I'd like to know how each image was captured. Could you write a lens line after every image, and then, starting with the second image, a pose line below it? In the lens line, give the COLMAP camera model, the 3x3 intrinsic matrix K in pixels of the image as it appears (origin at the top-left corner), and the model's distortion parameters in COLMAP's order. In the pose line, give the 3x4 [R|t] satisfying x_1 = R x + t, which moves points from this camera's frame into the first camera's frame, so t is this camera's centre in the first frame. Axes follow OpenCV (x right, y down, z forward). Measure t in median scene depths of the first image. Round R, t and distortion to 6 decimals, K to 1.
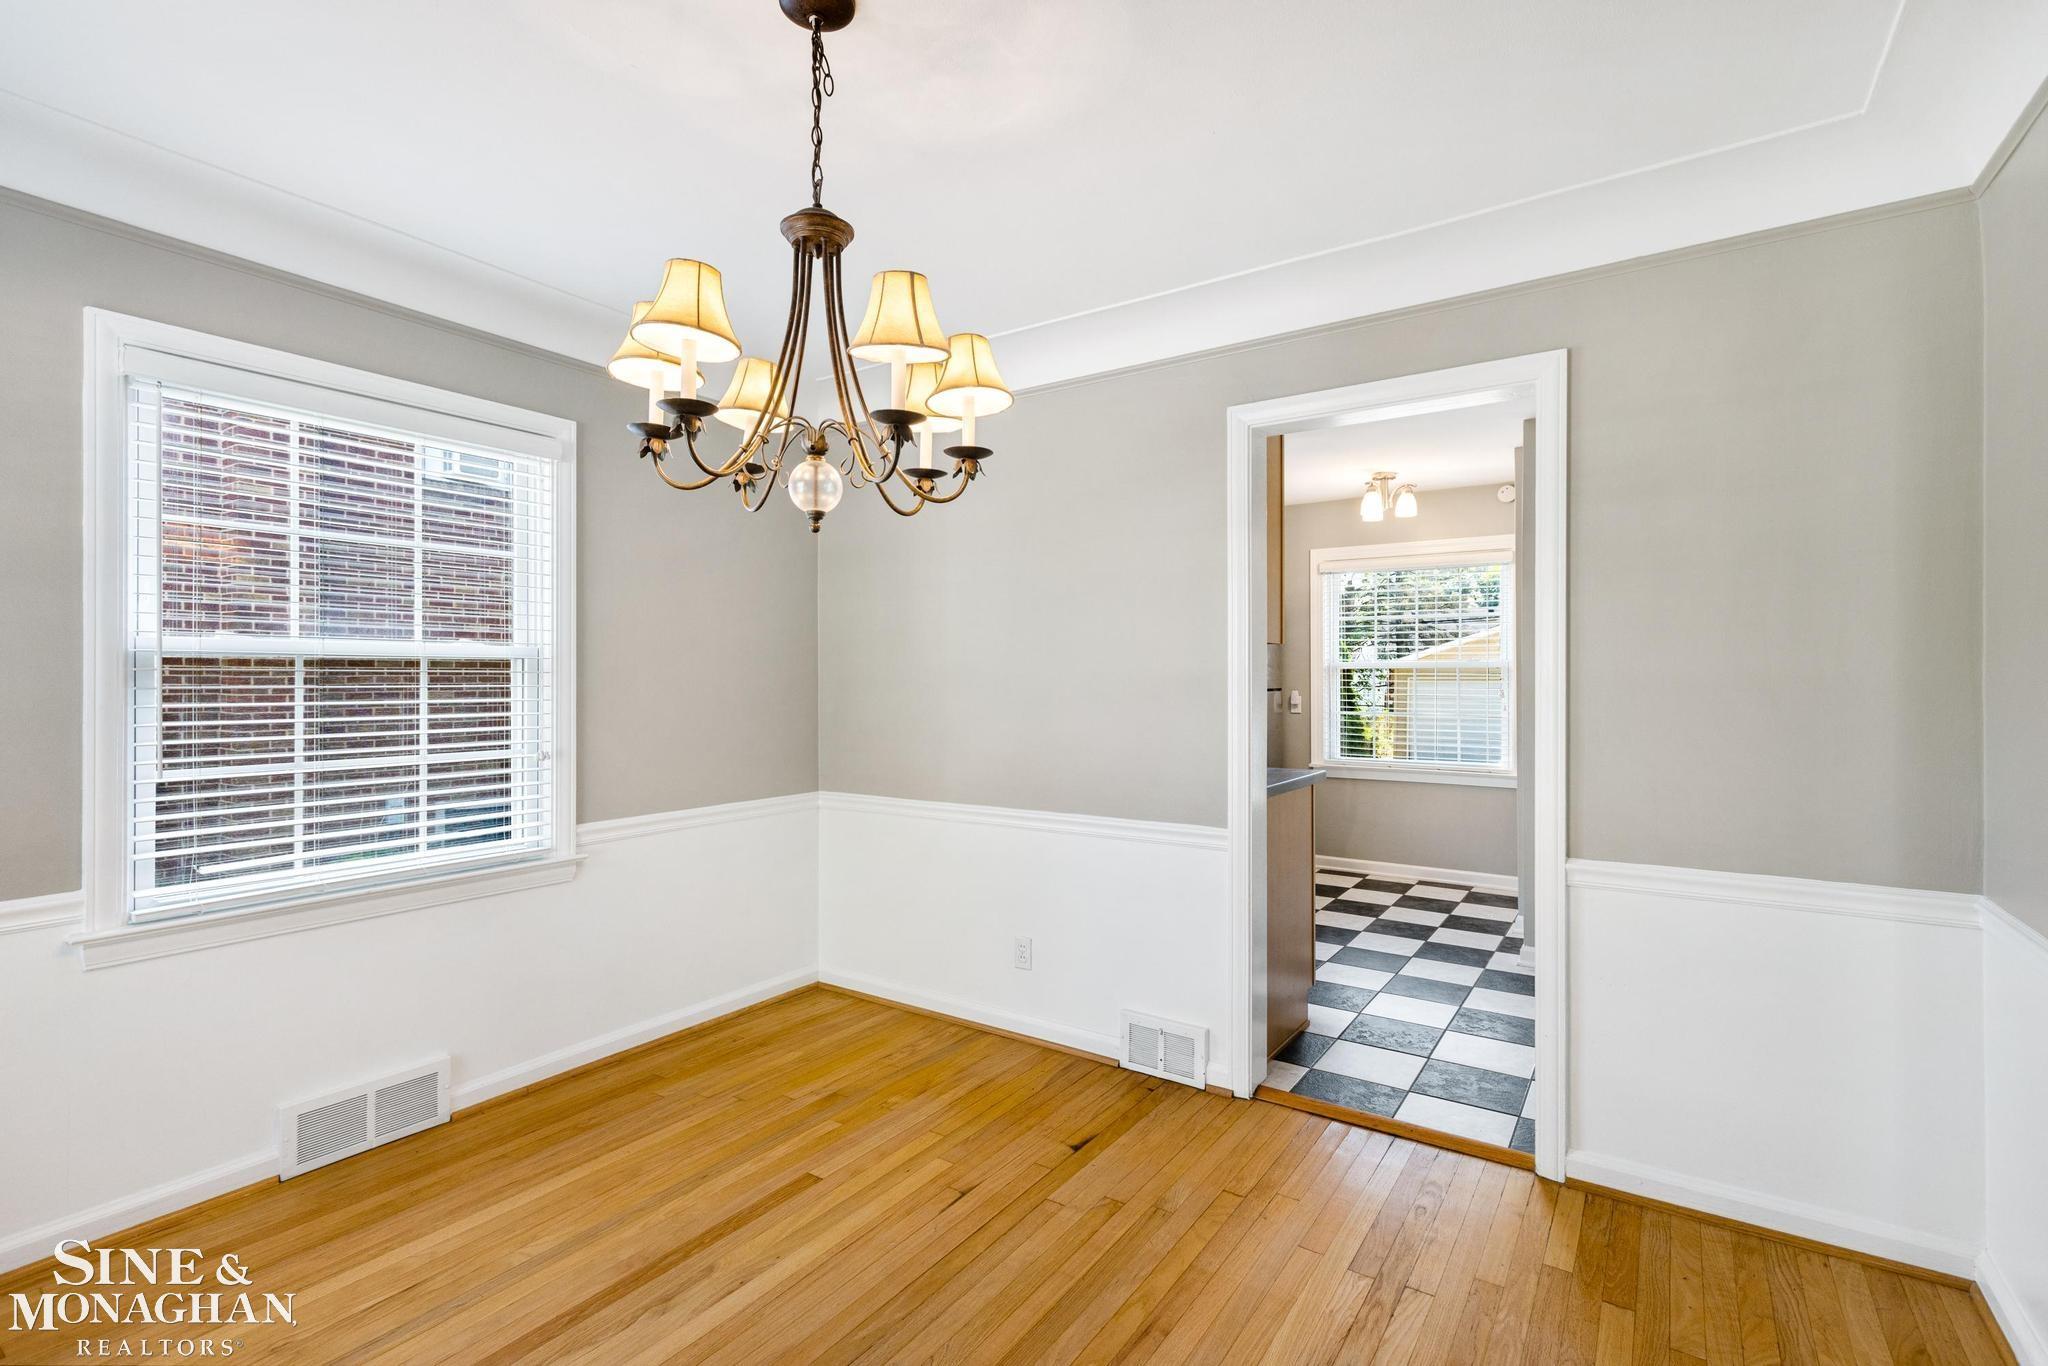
lens RADIAL K [[921.1, 0, 1037.8], [0, 921.1, 681.1], [0, 0, 1]] dist [0.003487, 0.000398]
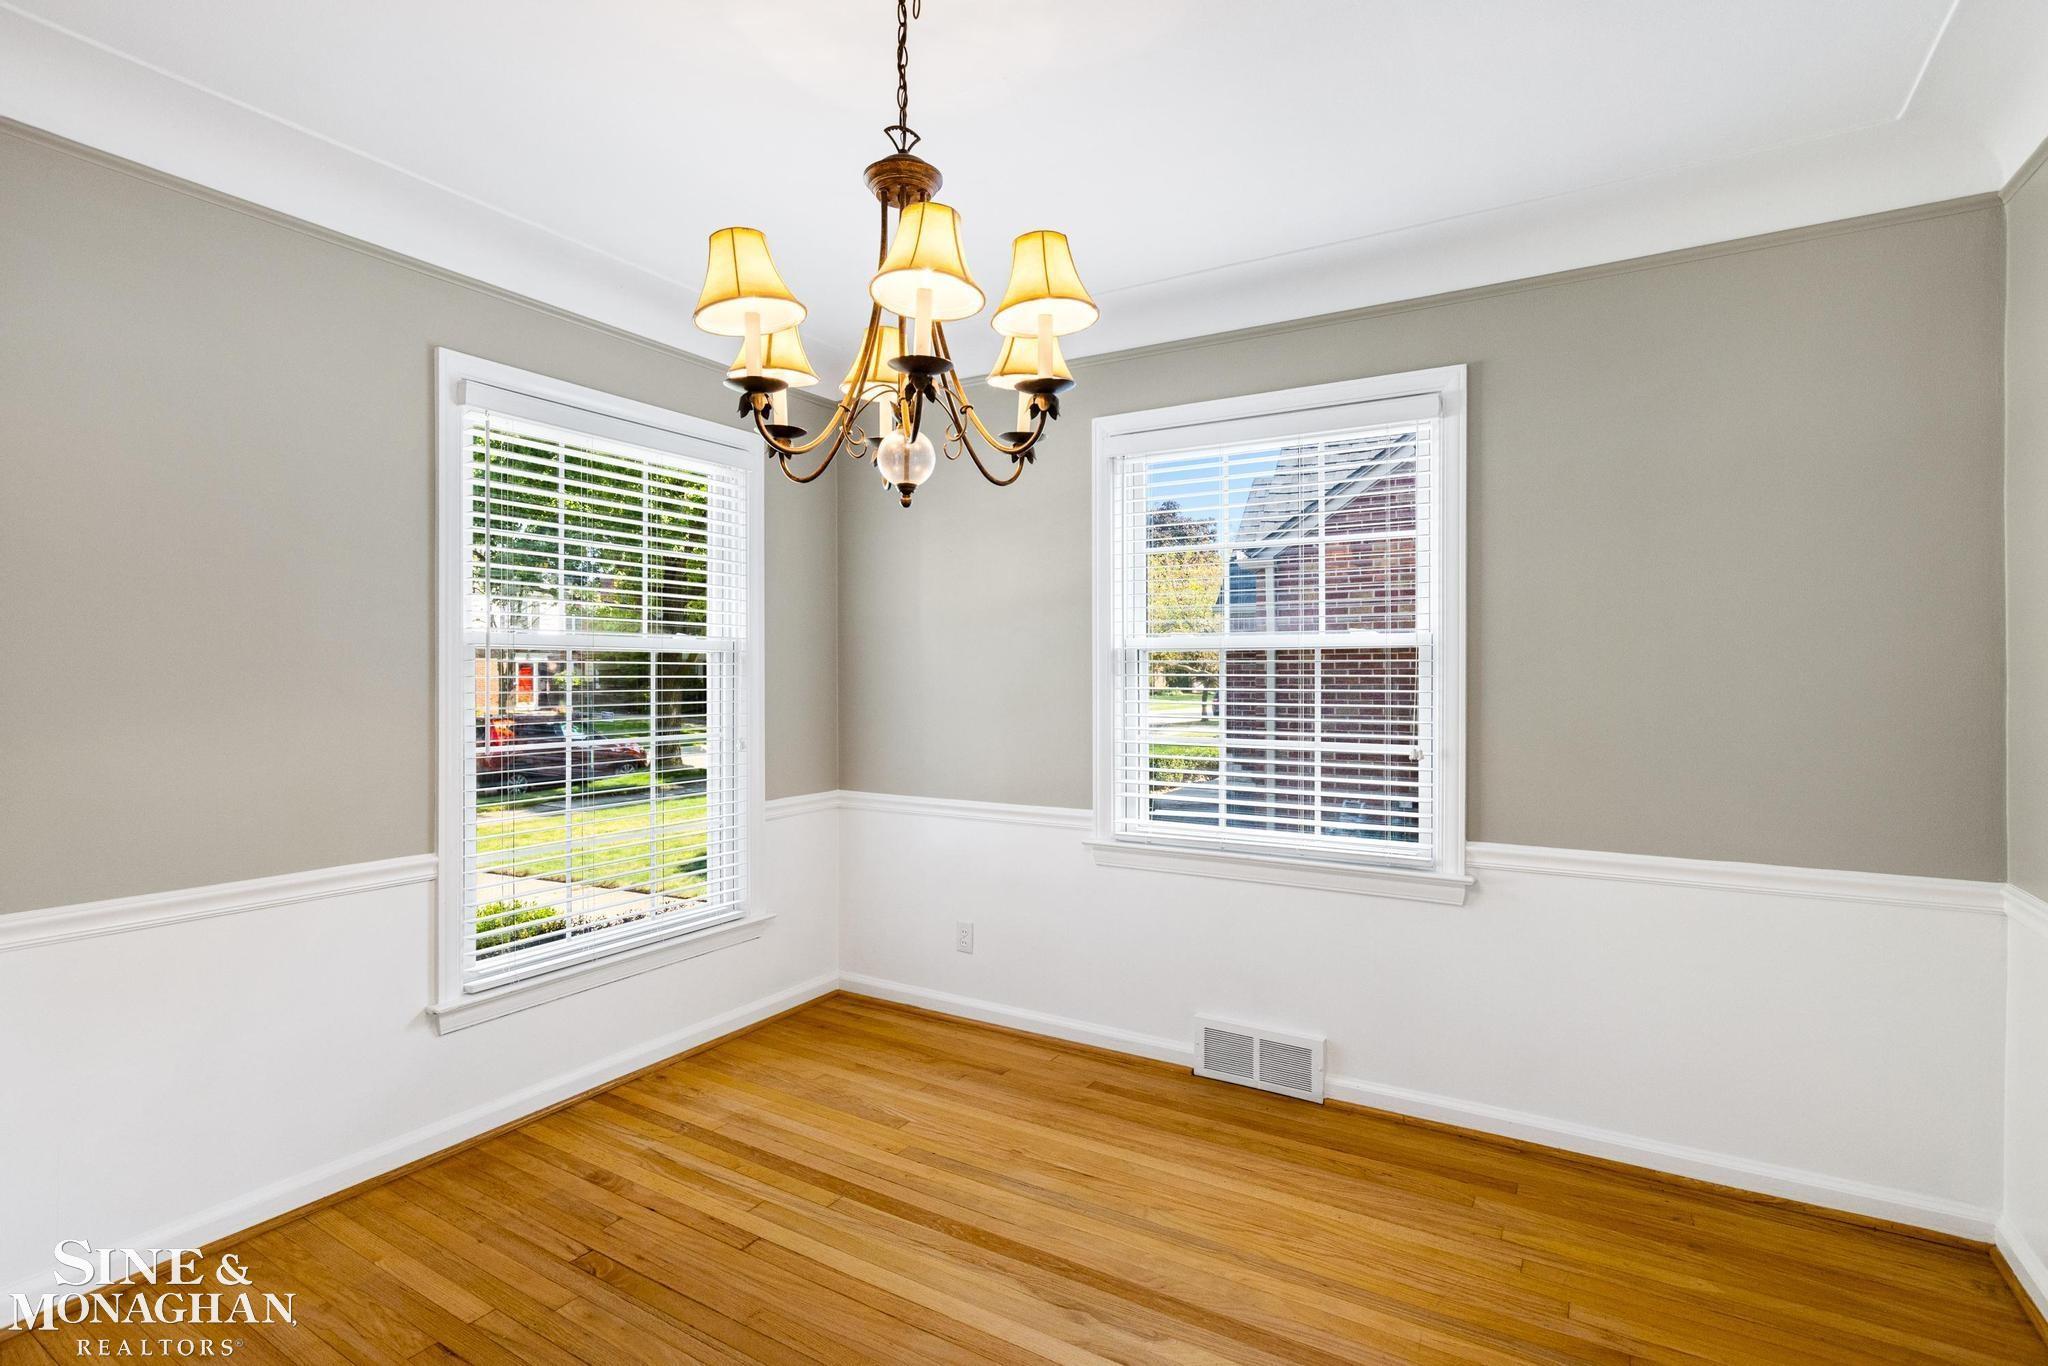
lens RADIAL K [[991.3, 0, 1025.8], [0, 991.3, 675.6], [0, 0, 1]] dist [-0.004353, 0.000011]
pose [[0.050003, 0.004579, -0.998739, 0.437215], [-0.004200, 0.999982, 0.004374, 0.001838], [0.998740, 0.003976, 0.050021, 0.624382]]
